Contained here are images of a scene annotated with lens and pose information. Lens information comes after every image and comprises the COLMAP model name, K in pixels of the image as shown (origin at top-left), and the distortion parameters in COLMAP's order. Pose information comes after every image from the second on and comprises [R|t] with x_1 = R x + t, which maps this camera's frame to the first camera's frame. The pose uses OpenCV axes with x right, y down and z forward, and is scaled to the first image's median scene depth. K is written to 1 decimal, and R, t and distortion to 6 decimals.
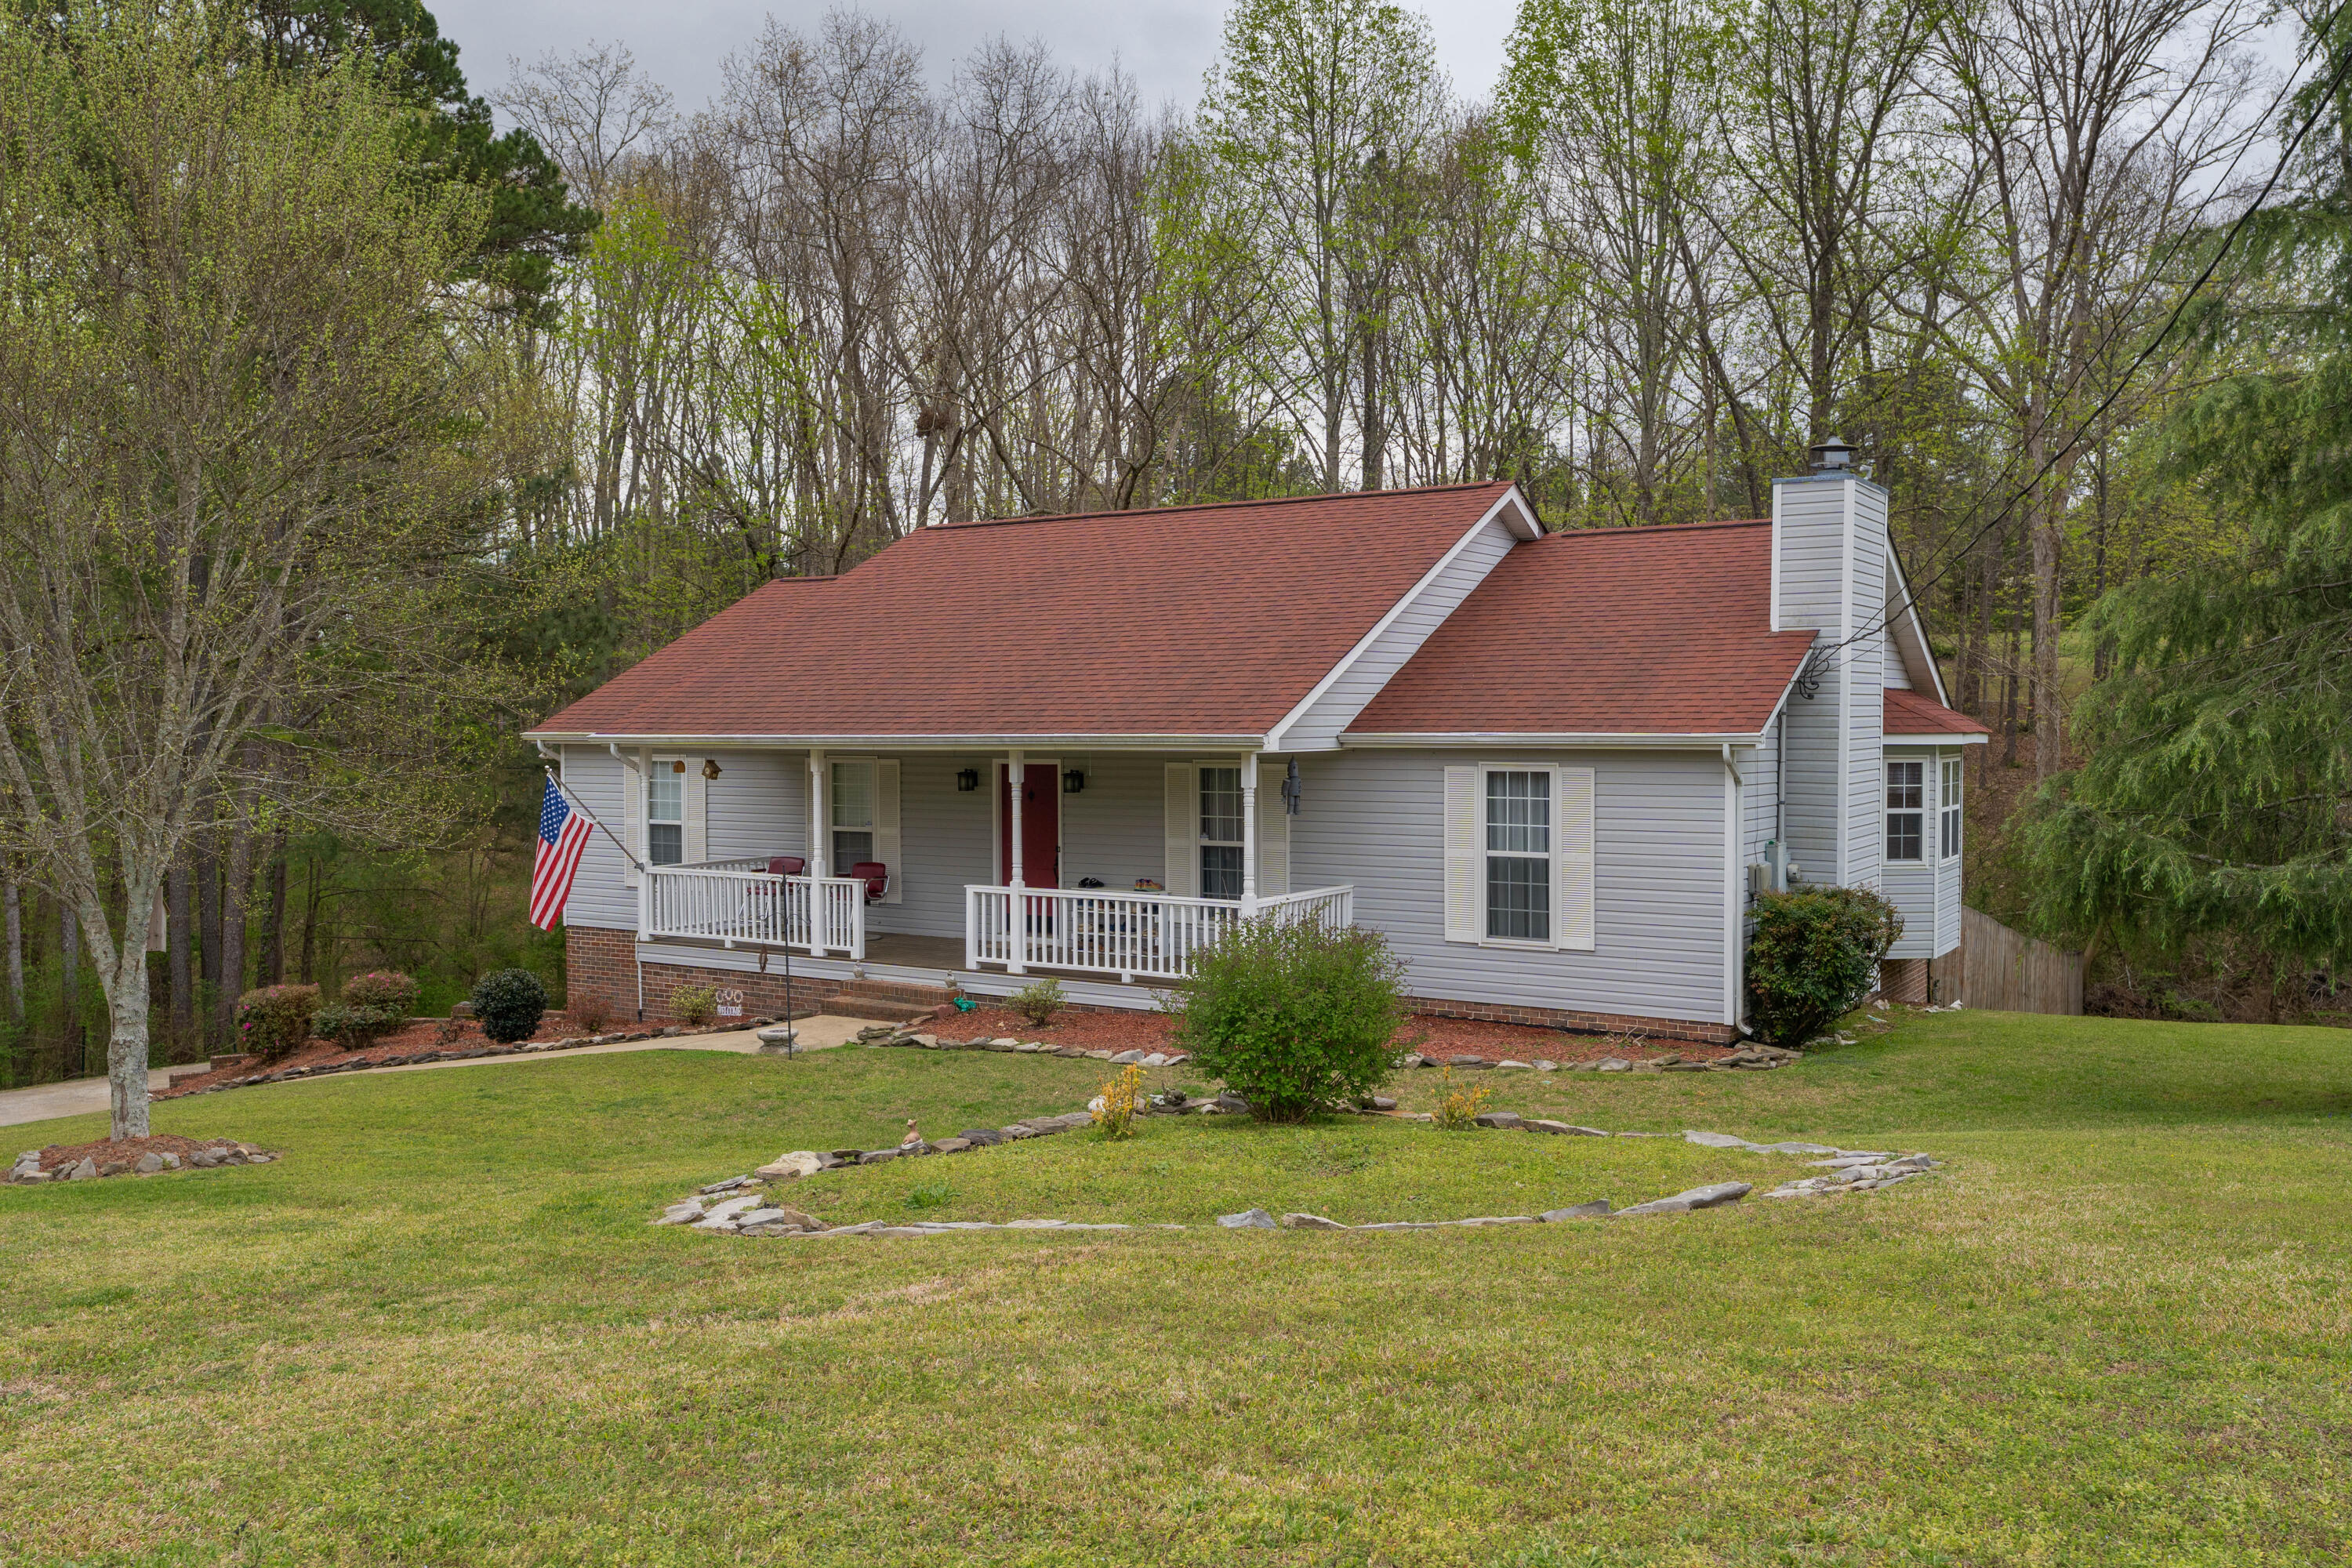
lens RADIAL K [[2004.2, 0, 1217.3], [0, 2004.2, 744.3], [0, 0, 1]] dist [-0.000018, 0.036120]
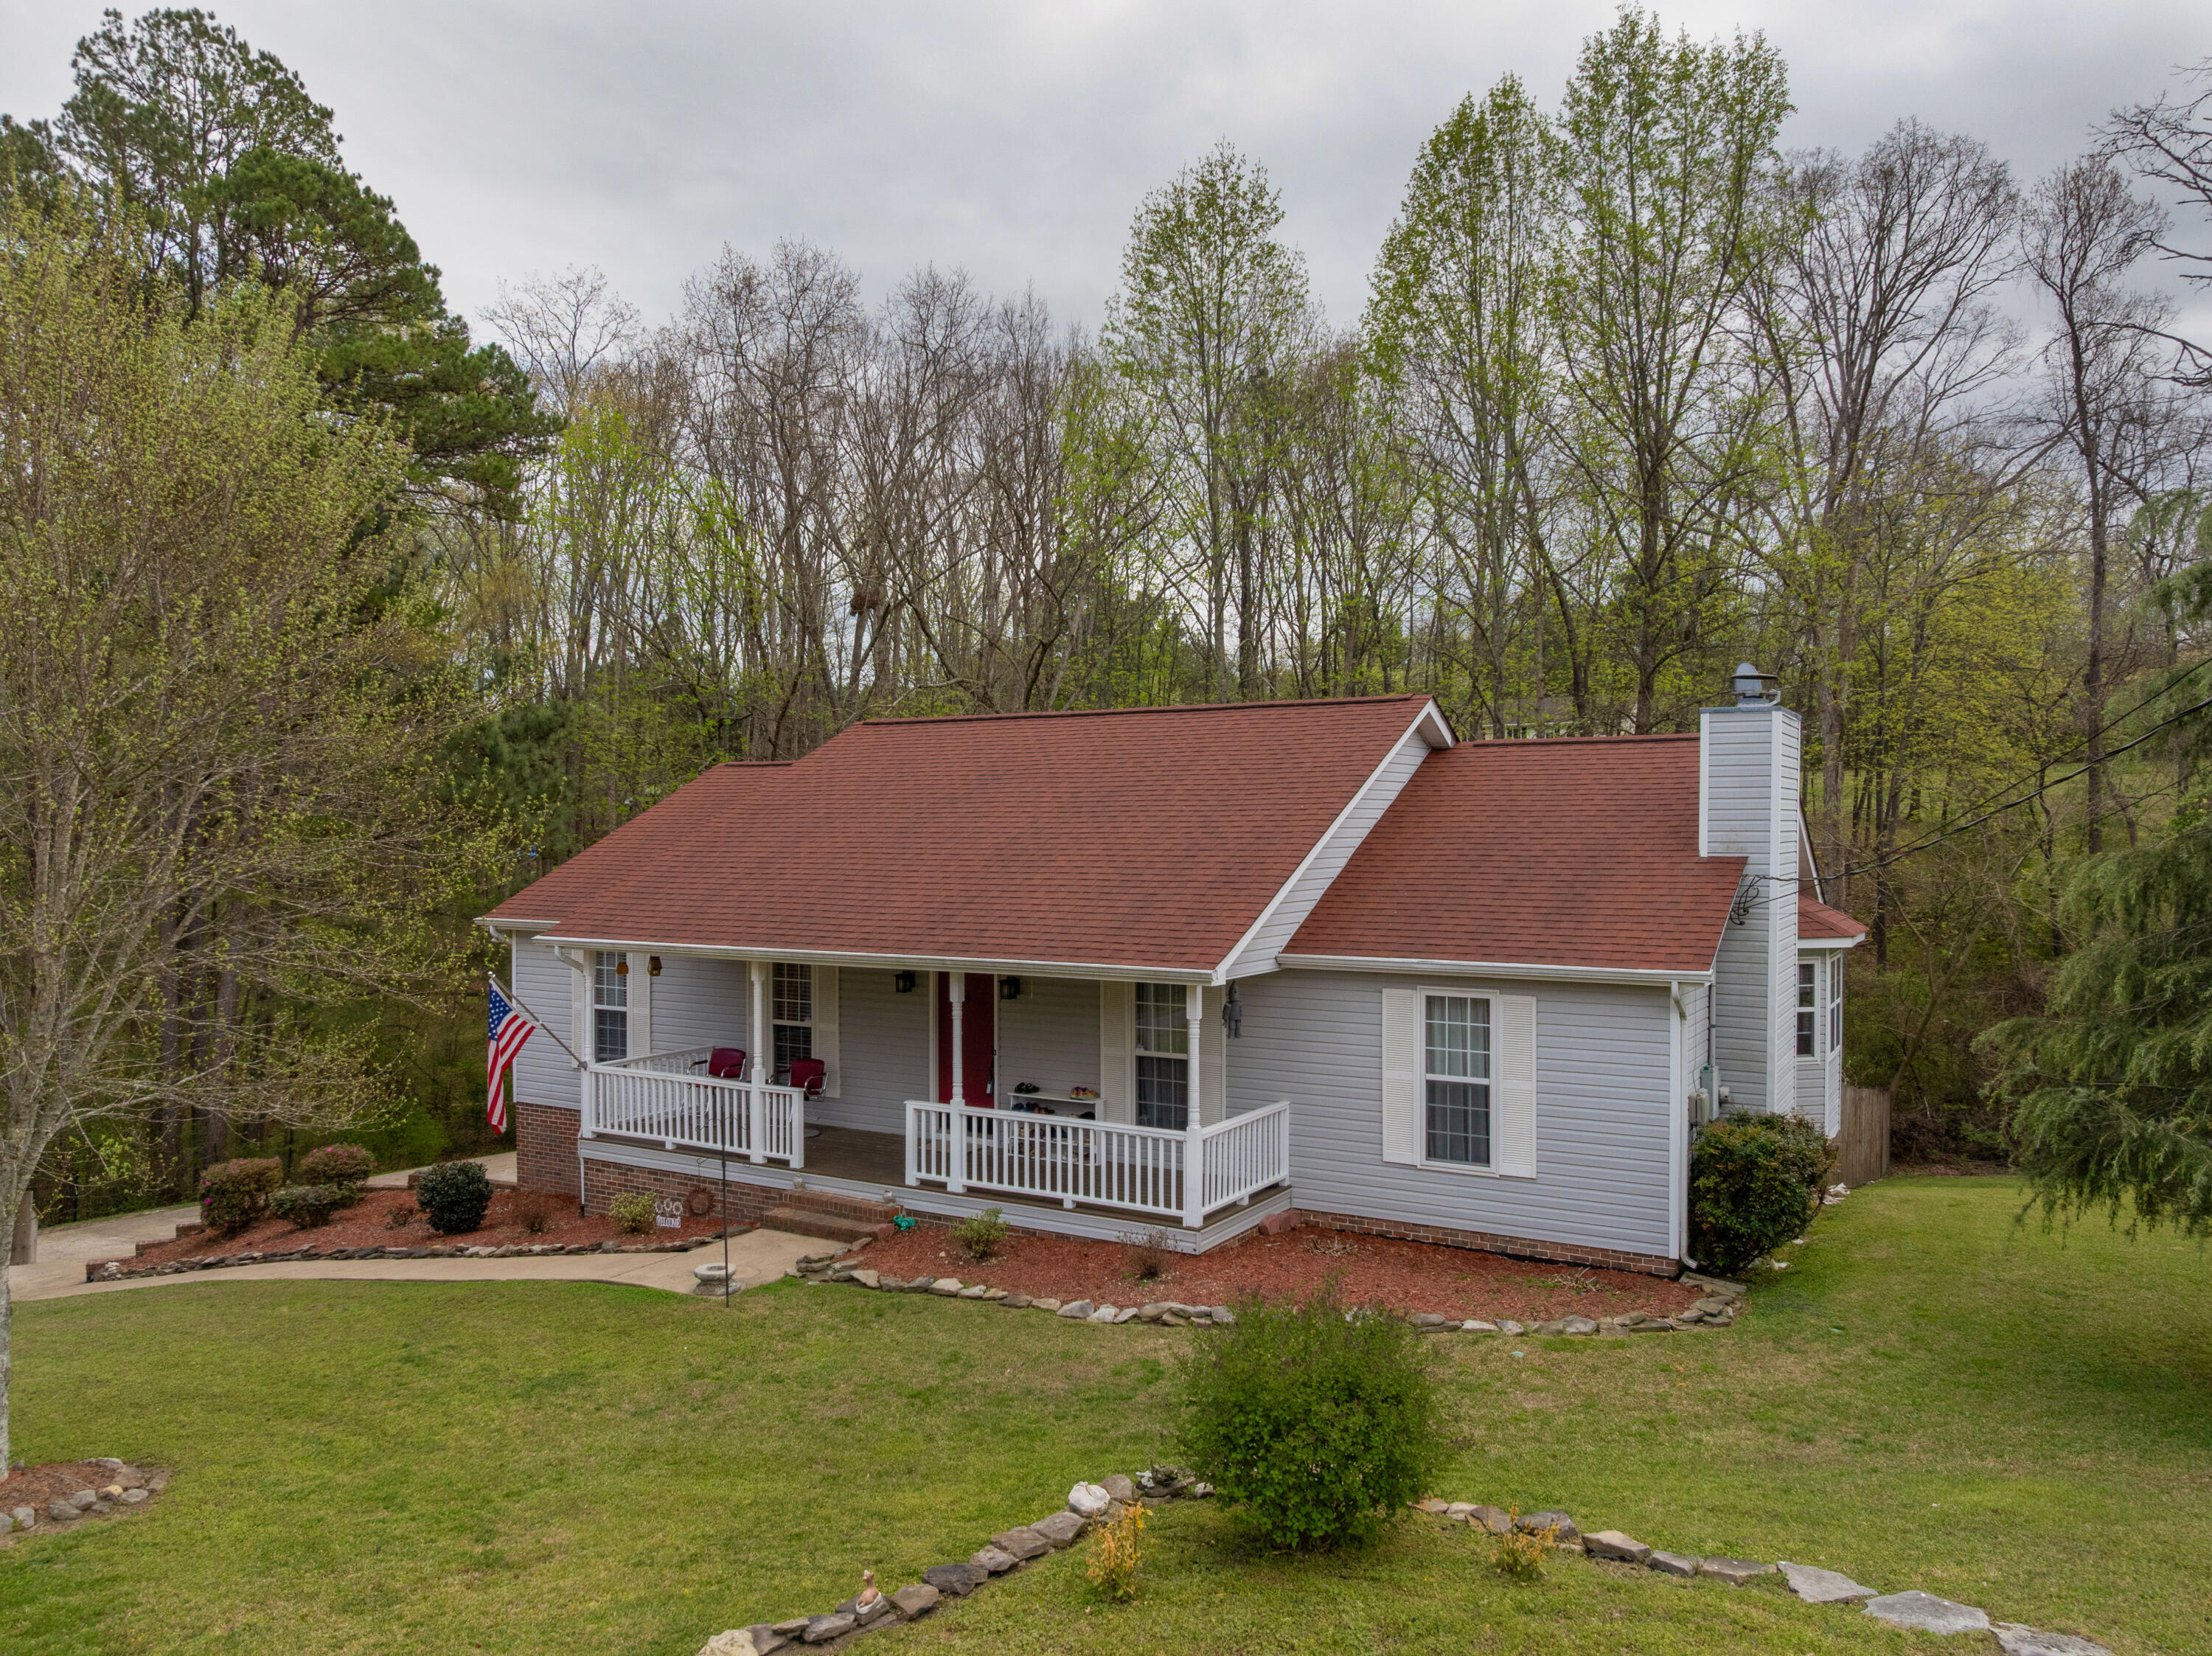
lens RADIAL K [[1553.4, 0, 1147.1], [0, 1553.4, 764.6], [0, 0, 1]] dist [-0.032872, 0.009501]
pose [[0.998914, 0.003050, 0.046483, -0.037369], [-0.001766, 0.999616, -0.027640, -0.070854], [-0.046549, 0.027528, 0.998537, 0.193743]]
